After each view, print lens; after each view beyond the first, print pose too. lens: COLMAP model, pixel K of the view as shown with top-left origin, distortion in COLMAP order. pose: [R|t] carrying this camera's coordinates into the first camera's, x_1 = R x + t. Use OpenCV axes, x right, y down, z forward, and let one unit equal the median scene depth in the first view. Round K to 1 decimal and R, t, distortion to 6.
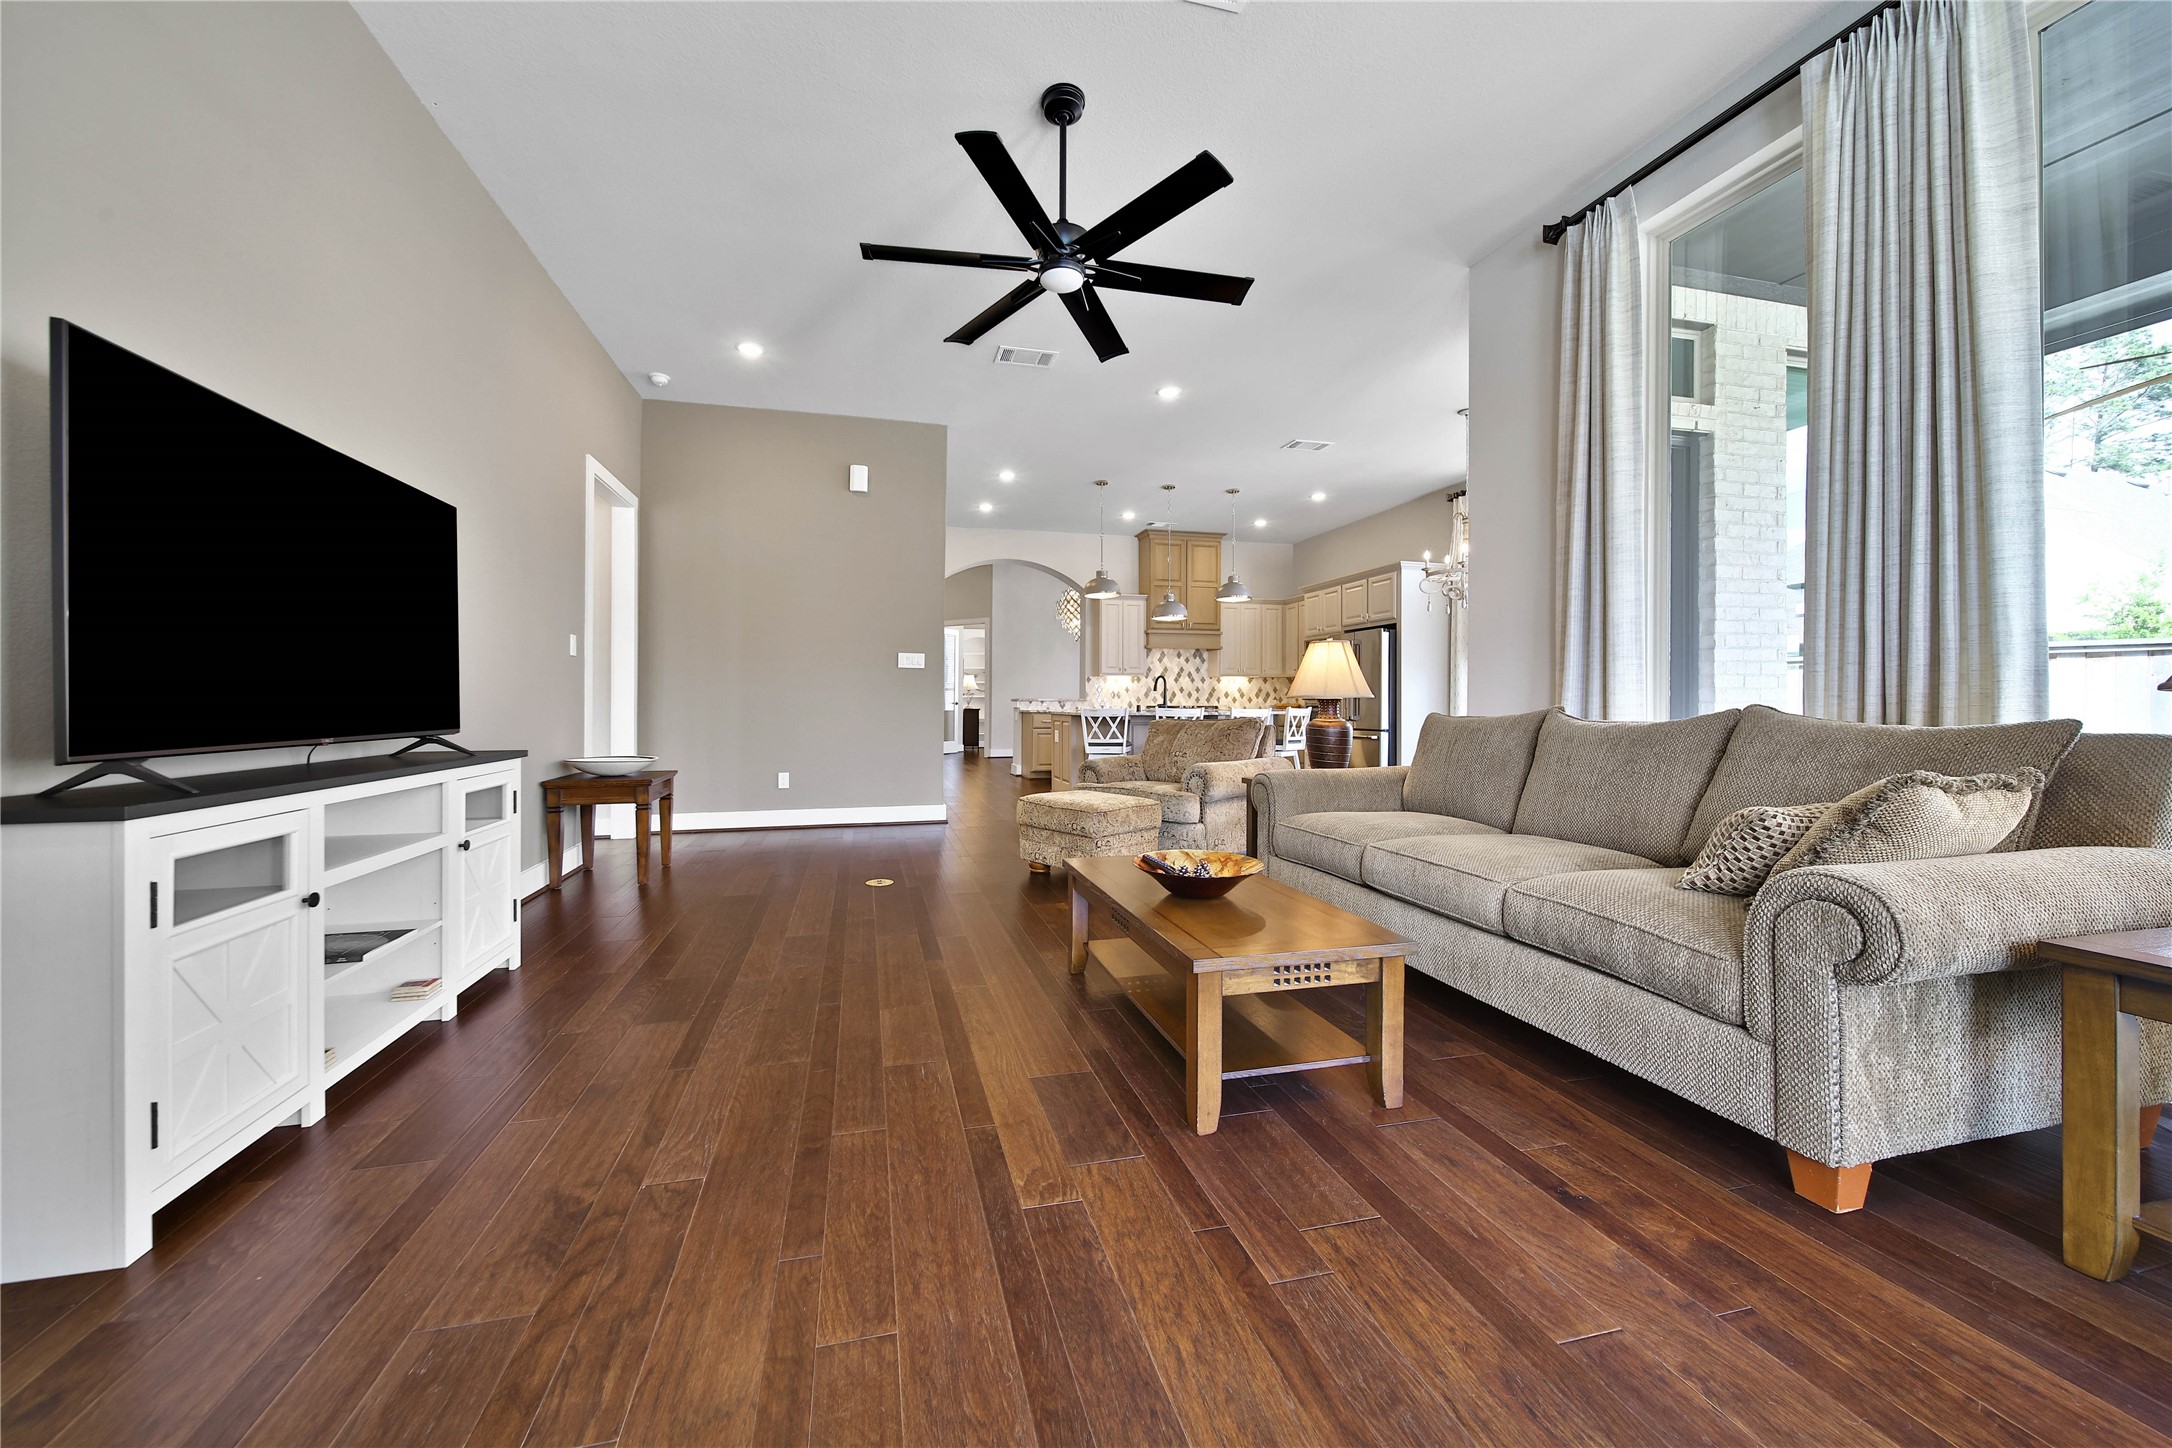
lens RADIAL K [[766.7, 0, 1088.7], [0, 766.7, 700.4], [0, 0, 1]] dist [0.001198, -0.001303]
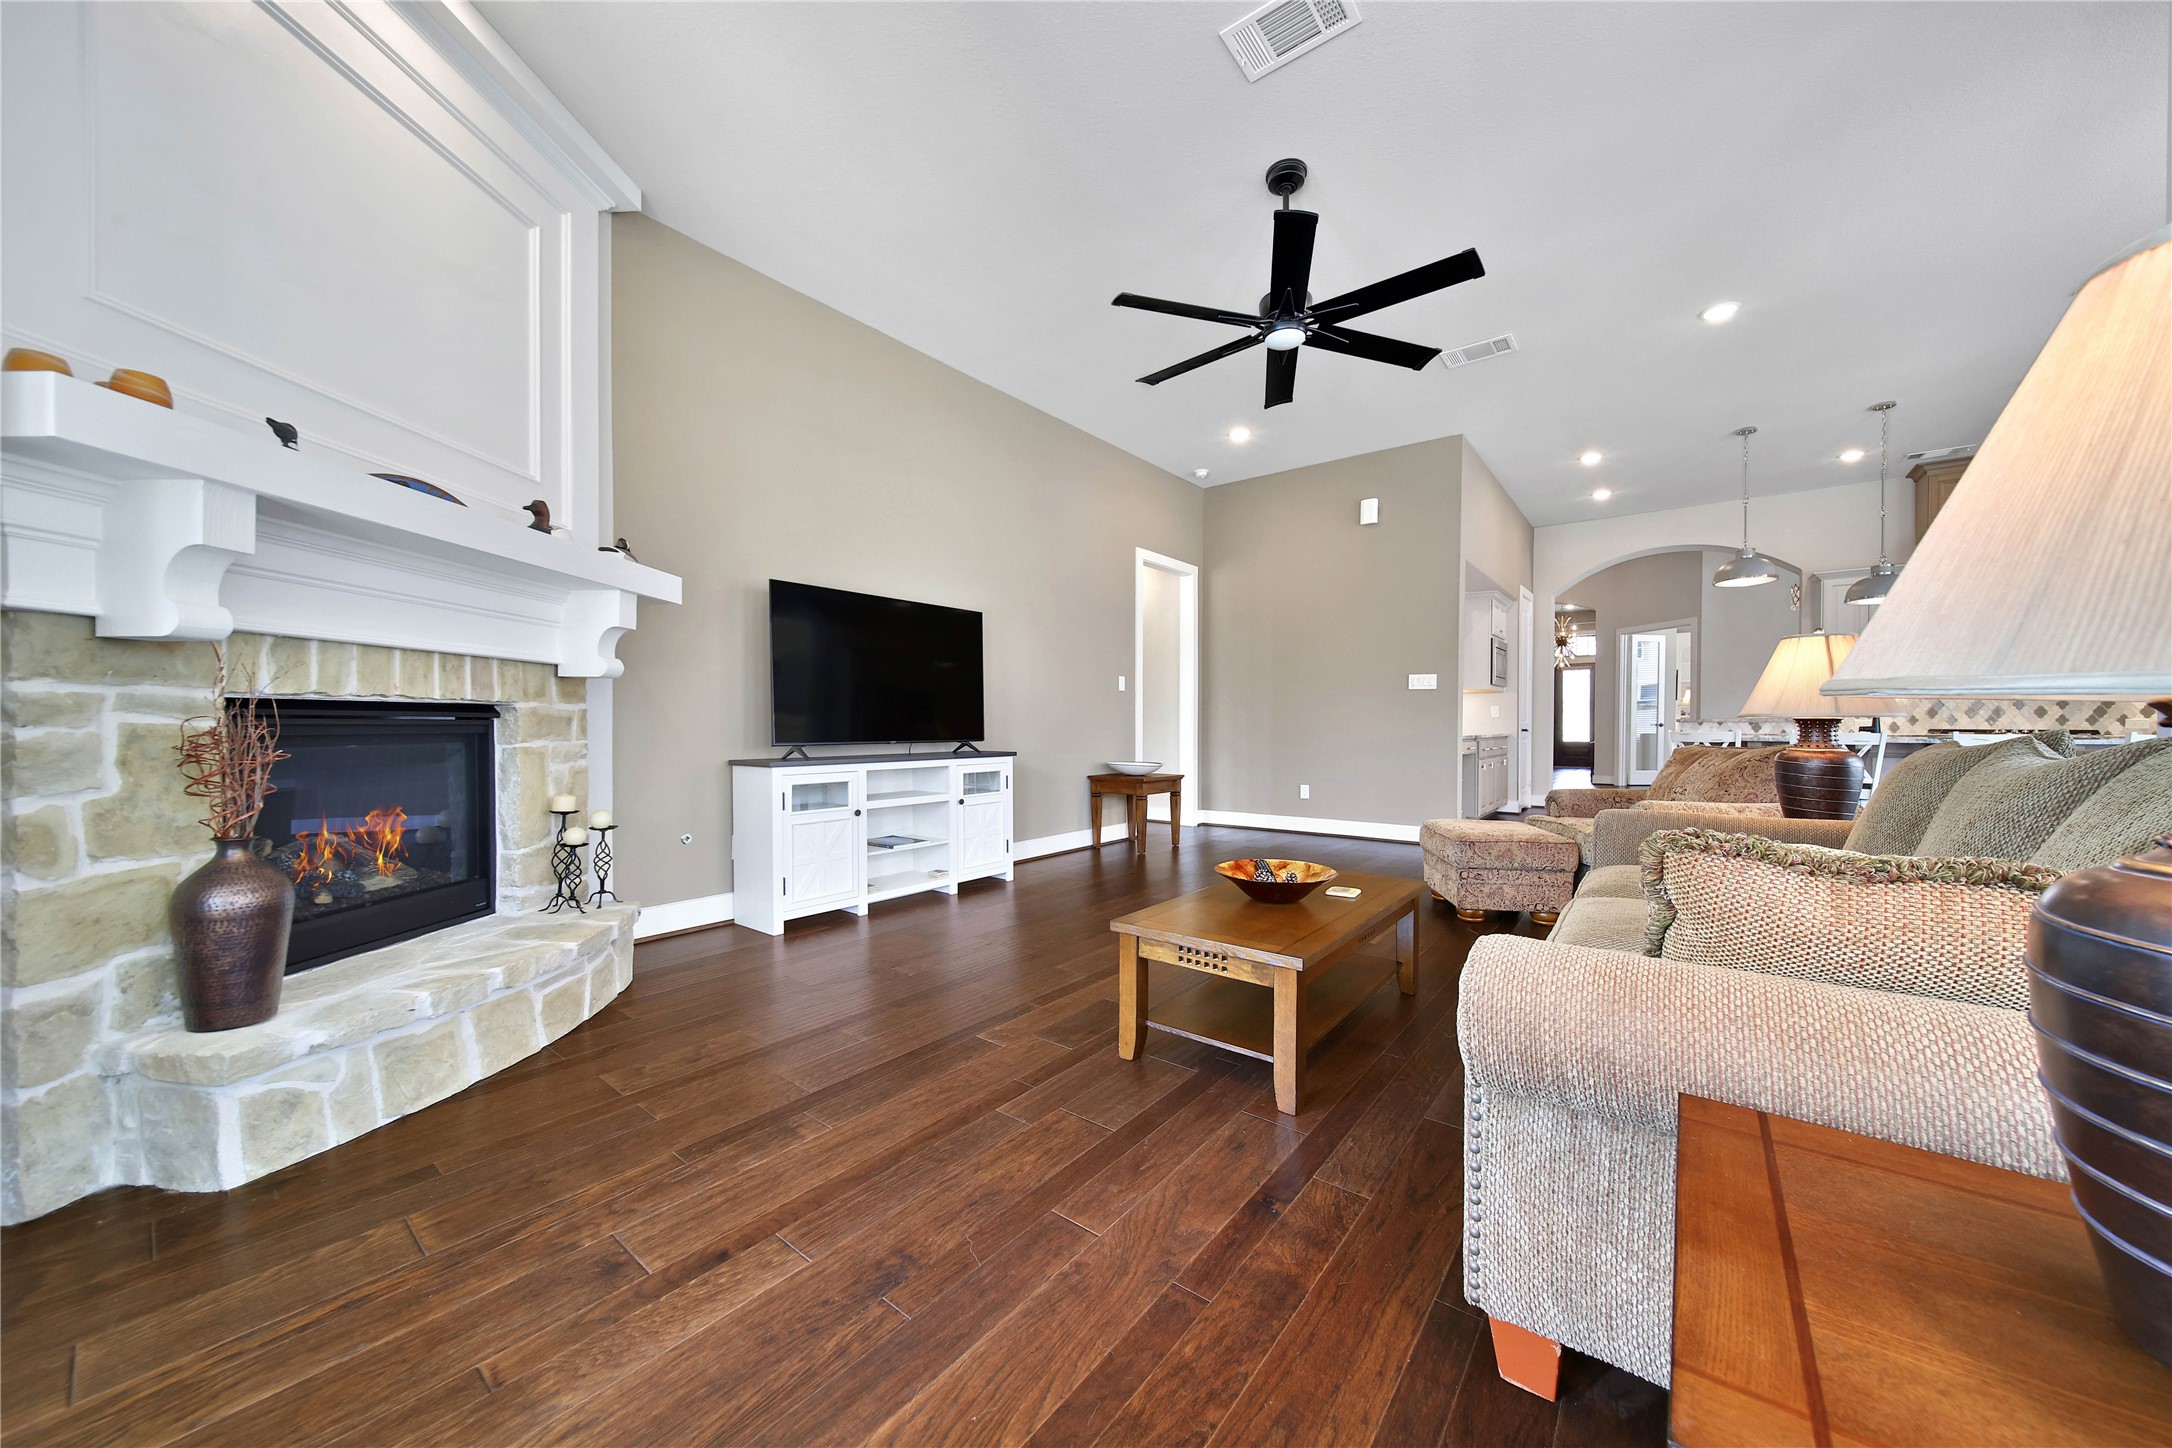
lens RADIAL K [[766.7, 0, 1095.7], [0, 766.7, 732.4], [0, 0, 1]] dist [0.001198, -0.001303]
pose [[0.621382, 0.009924, -0.783445, 1.097668], [0.001117, 0.999908, 0.013552, -0.000343], [0.783507, -0.009296, 0.621313, 0.161210]]
